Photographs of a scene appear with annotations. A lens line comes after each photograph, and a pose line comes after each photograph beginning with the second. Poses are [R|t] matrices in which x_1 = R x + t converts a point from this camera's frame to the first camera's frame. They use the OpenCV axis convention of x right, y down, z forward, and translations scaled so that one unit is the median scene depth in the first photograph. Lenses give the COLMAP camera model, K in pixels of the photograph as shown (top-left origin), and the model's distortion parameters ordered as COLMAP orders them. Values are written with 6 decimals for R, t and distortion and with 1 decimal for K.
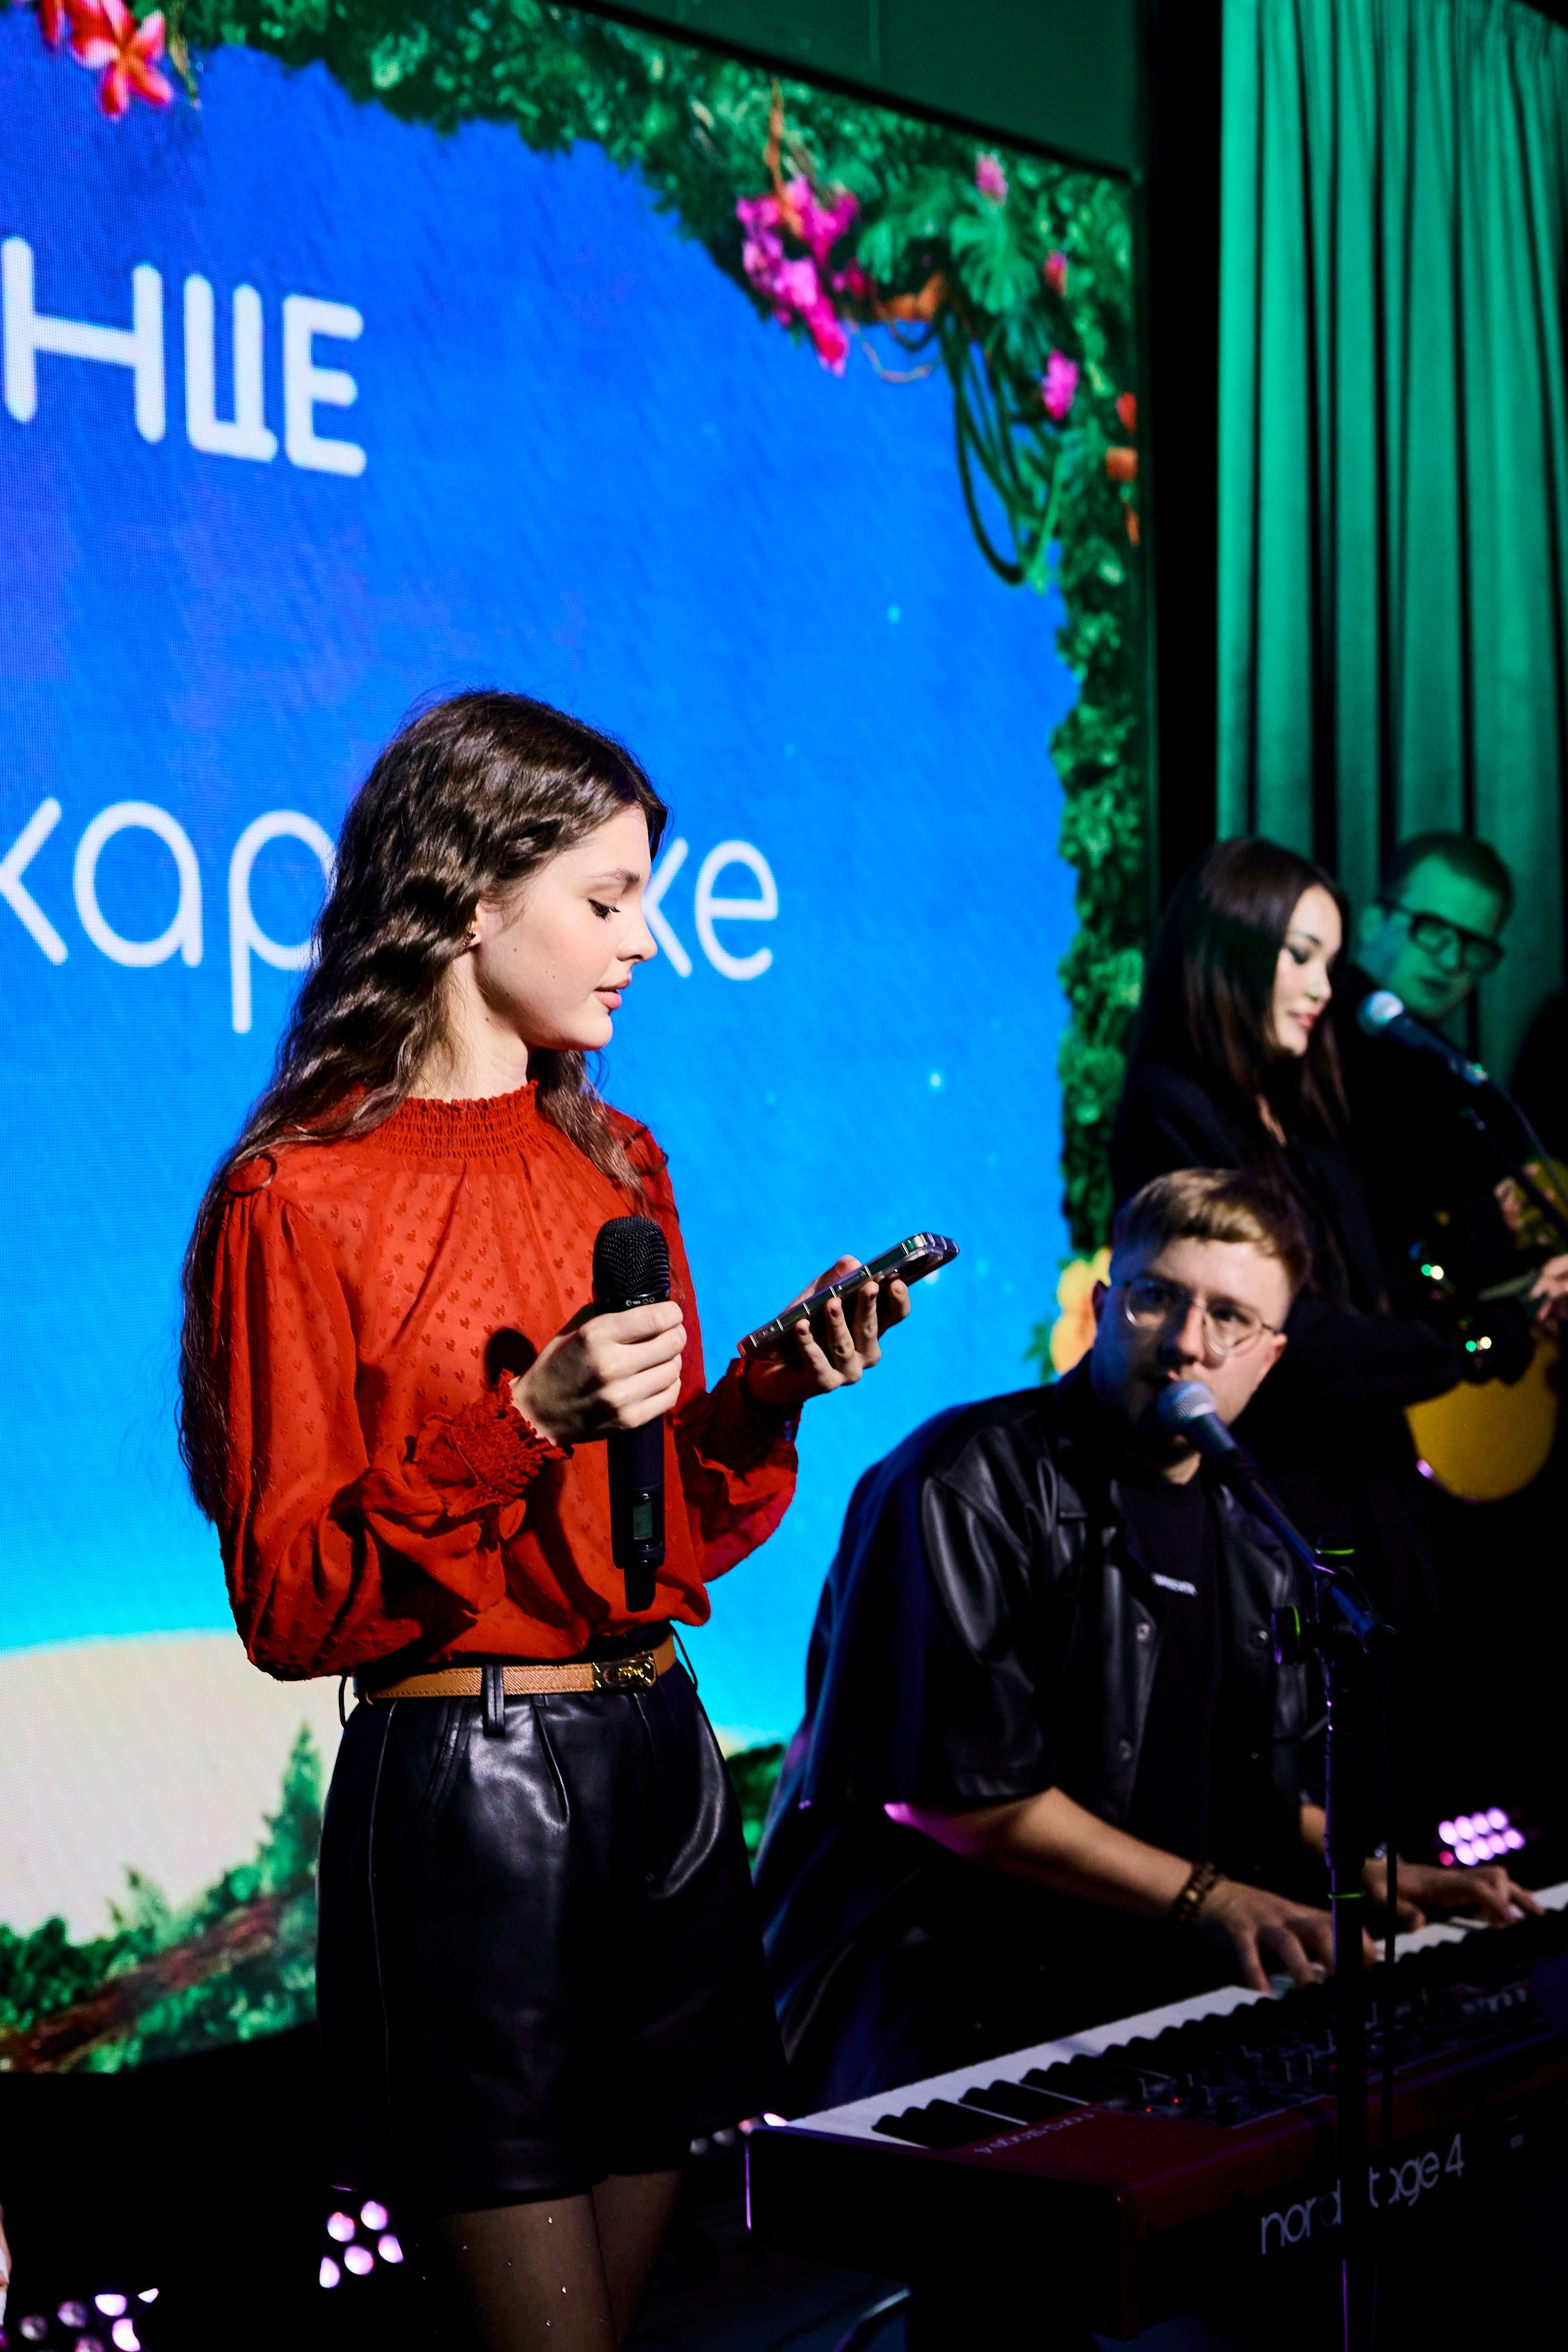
lens RADIAL K [[3781.5, 0, 886.8], [0, 3781.5, 1117.0], [0, 0, 1]] dist [-0.016993, 0.000000]
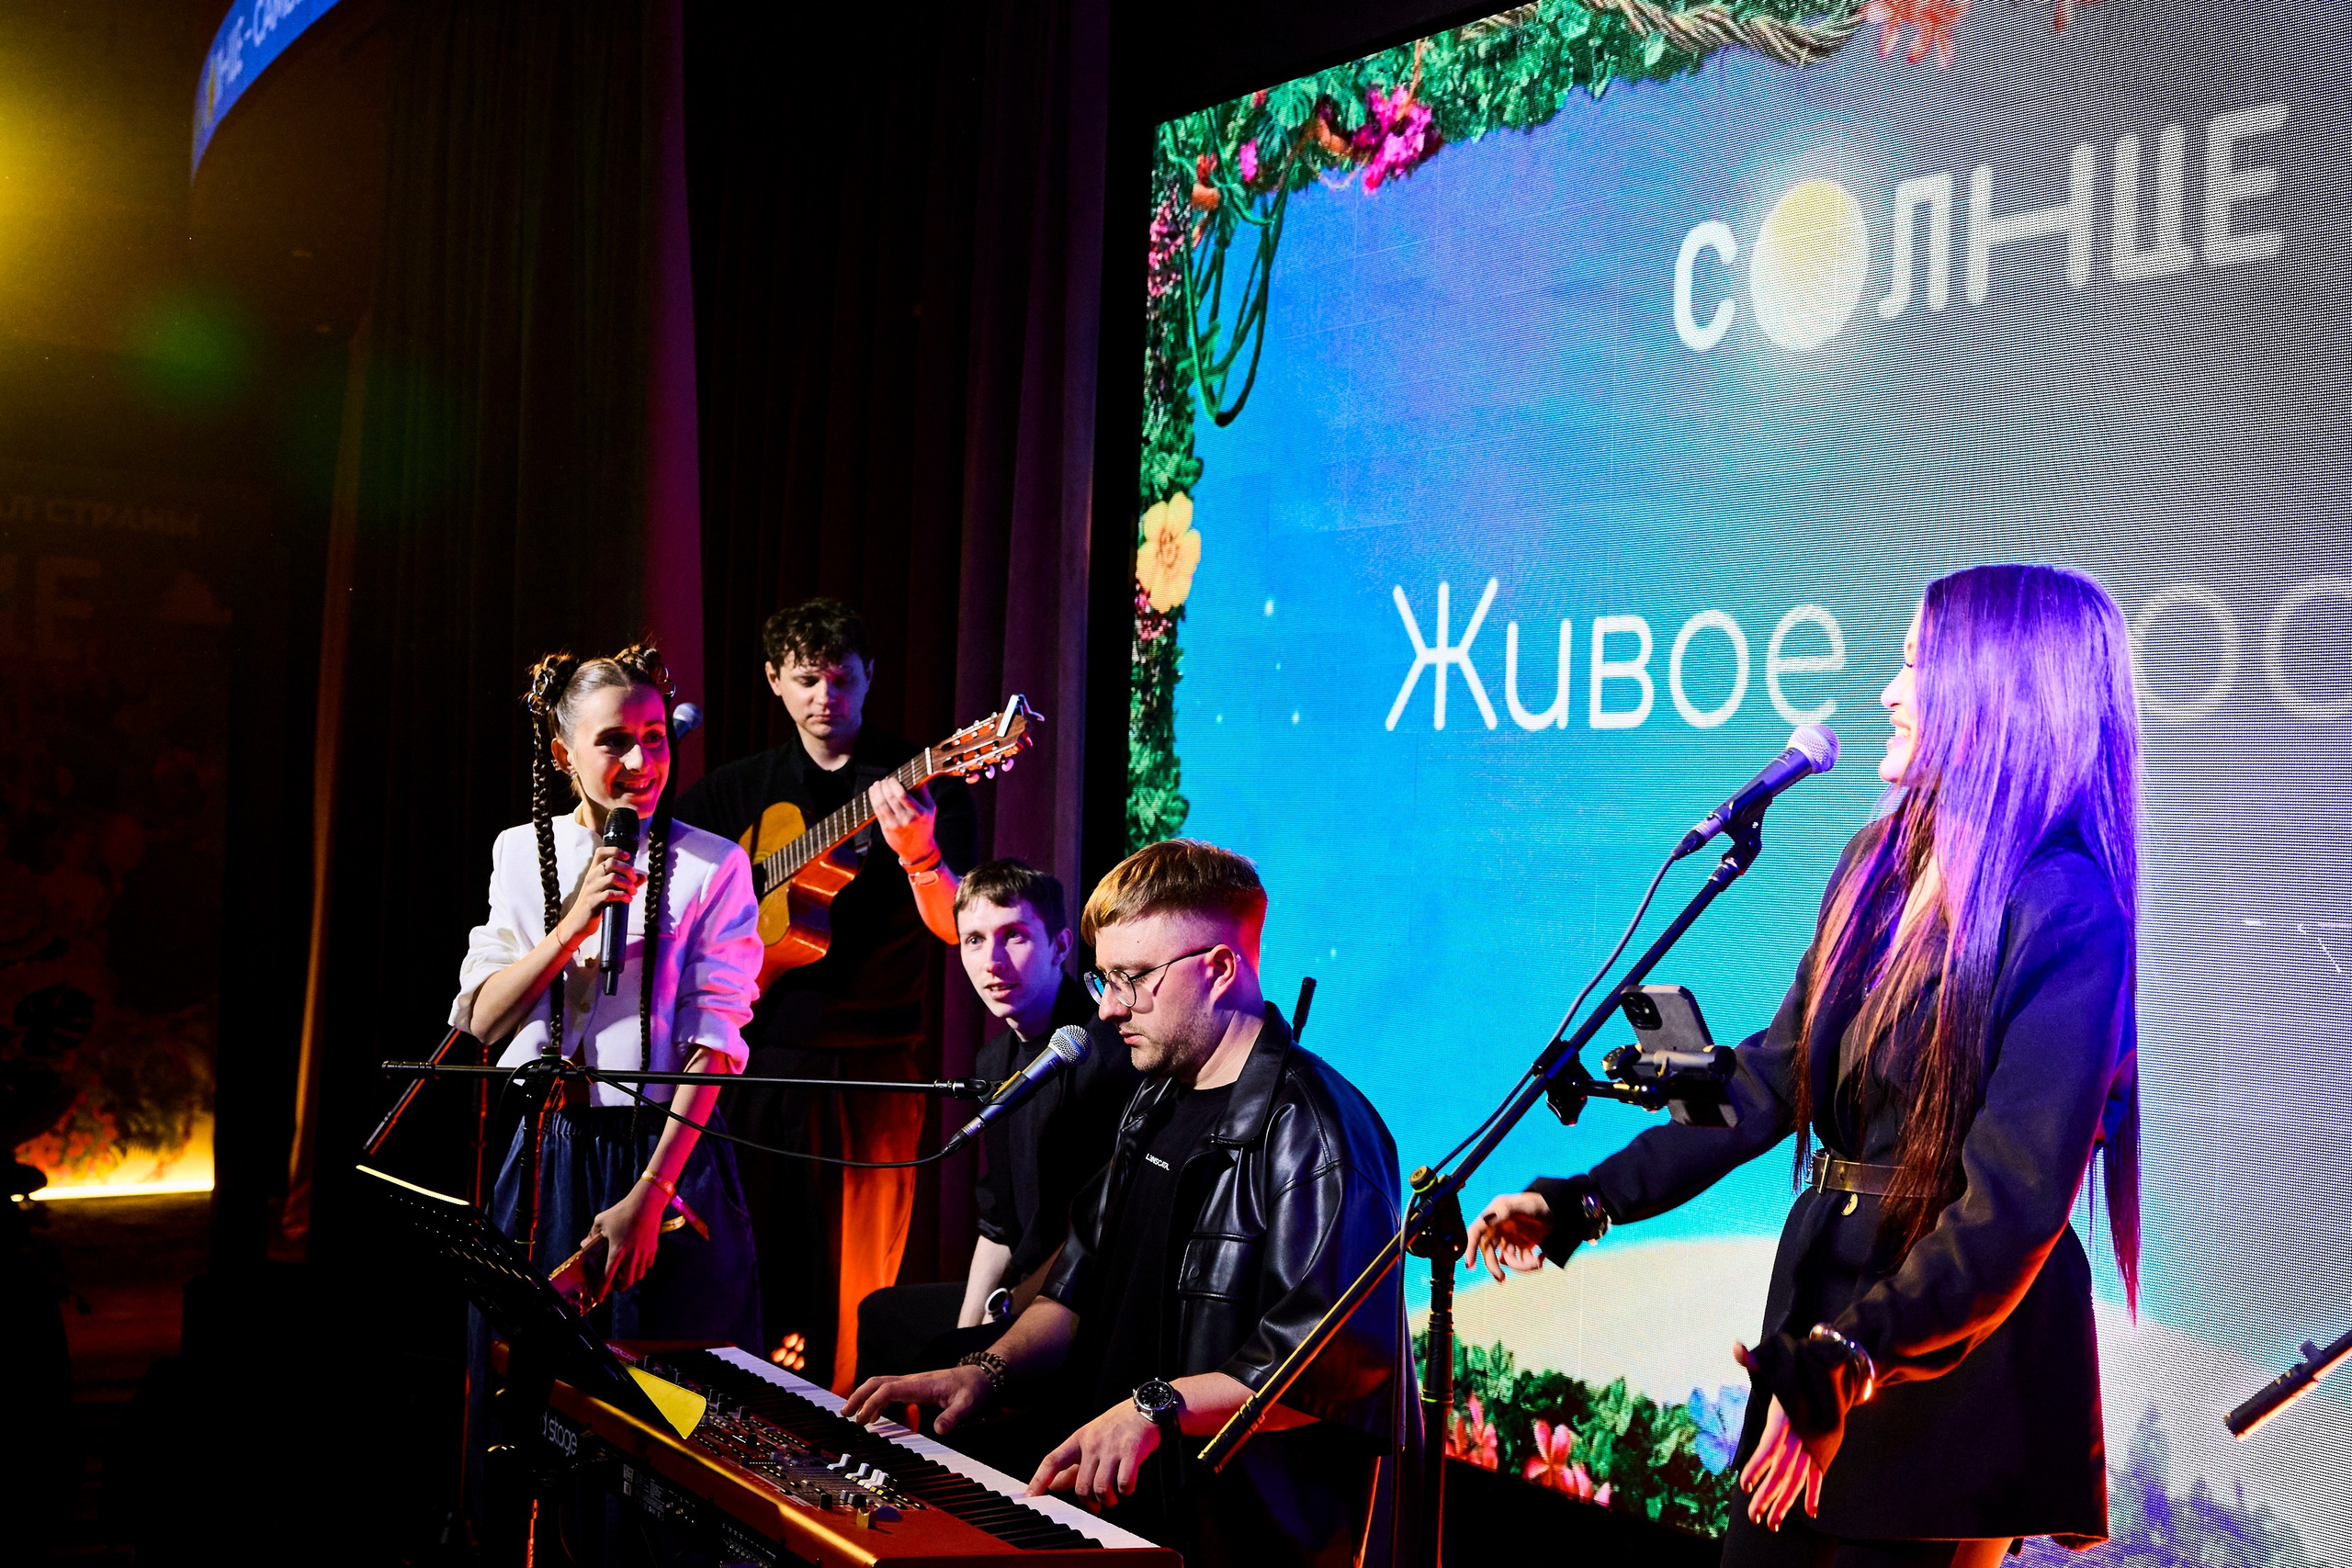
lens RADIAL K [[3195.5, 0, 1090.6], [0, 3195.5, 736.4], [0, 0, 1]] dist [0.004164, 0.000000]
pose [[-0.366964, -0.017556, -0.930069, 0.779836], [-0.035241, 0.999367, -0.004959, -0.017904], [0.929567, 0.030957, -0.367350, 0.976249]]
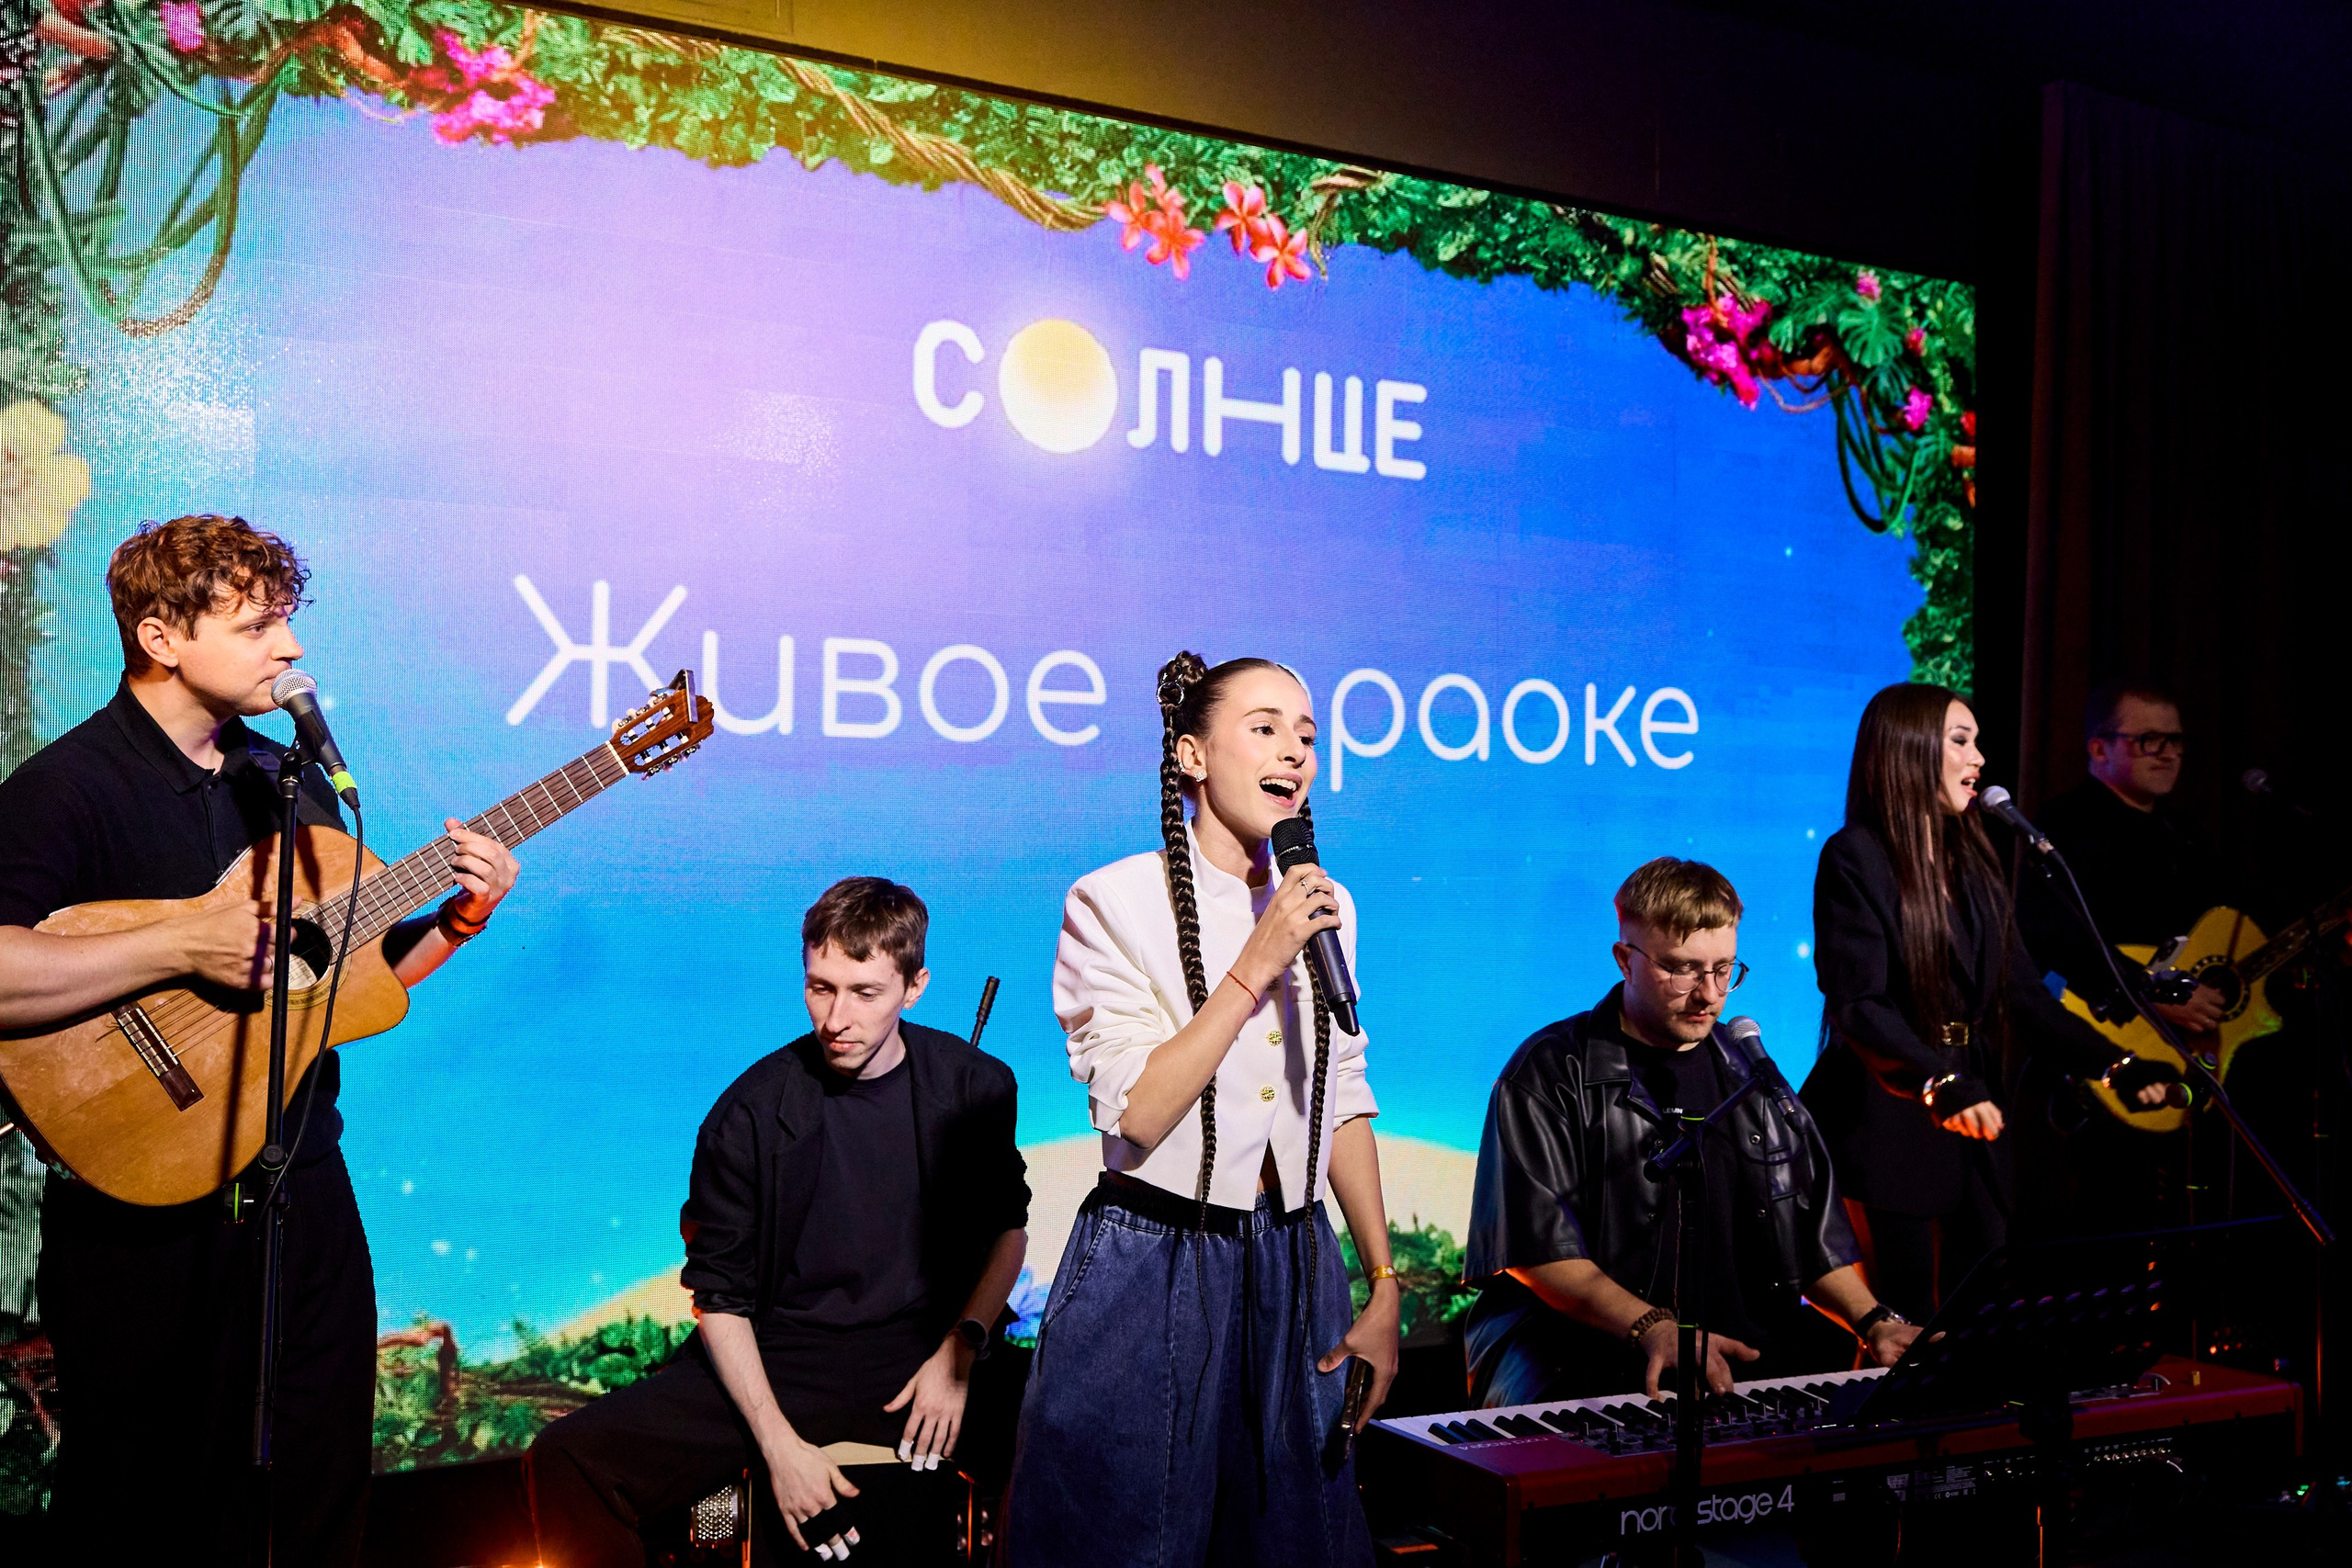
lens RADIAL K [[2176.6, 0, 1163.5], [0, 2176.6, 782.8], [0, 0, 1]] dist [0.004498, 0.000000]
pose [[0.914301, 0.020228, -0.404530, 0.157610], [-0.033930, 0.999067, -0.026731, 0.003548], [0.403612, 0.038166, 0.914134, 0.022357]]
